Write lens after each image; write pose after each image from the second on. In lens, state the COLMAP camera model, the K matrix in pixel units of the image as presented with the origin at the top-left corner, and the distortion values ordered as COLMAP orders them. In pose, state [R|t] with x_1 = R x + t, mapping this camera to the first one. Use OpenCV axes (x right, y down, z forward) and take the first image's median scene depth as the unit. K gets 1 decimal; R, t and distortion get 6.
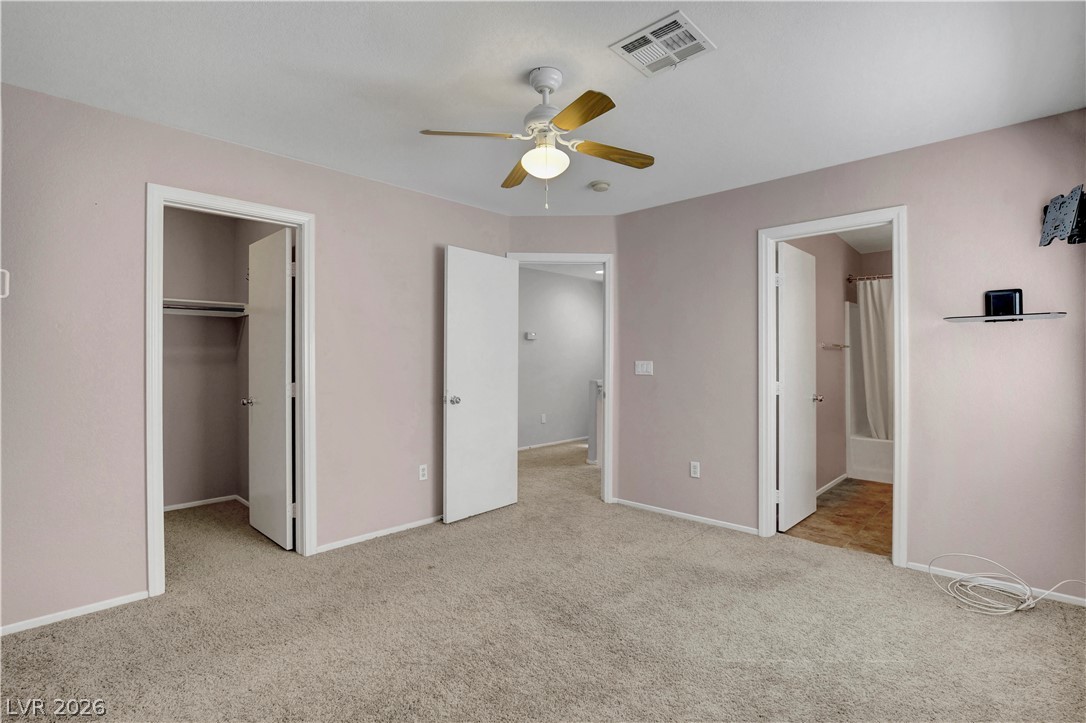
lens RADIAL K [[524.9, 0, 543.0], [0, 524.9, 361.5], [0, 0, 1]] dist [-0.029118, 0.000148]
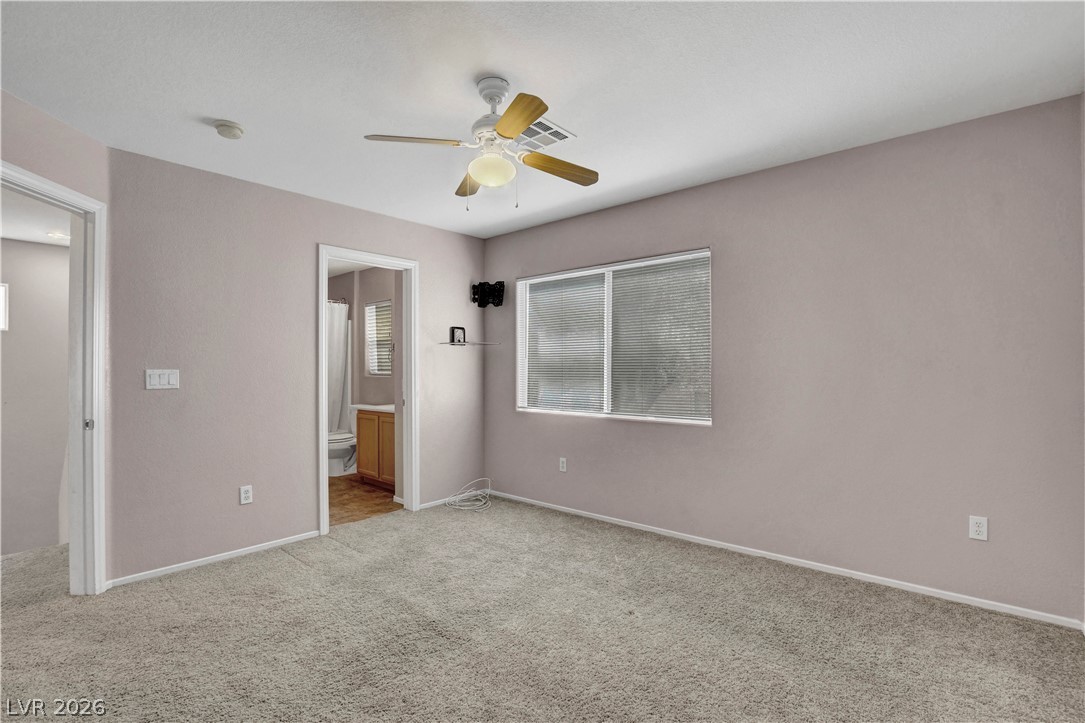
lens RADIAL K [[498.7, 0, 557.9], [0, 498.7, 366.4], [0, 0, 1]] dist [-0.026006, 0.000112]
pose [[-0.072802, 0.002175, 0.997344, -0.604082], [0.002942, 0.999994, -0.001966, -0.002963], [-0.997342, 0.002791, -0.072808, 0.584880]]
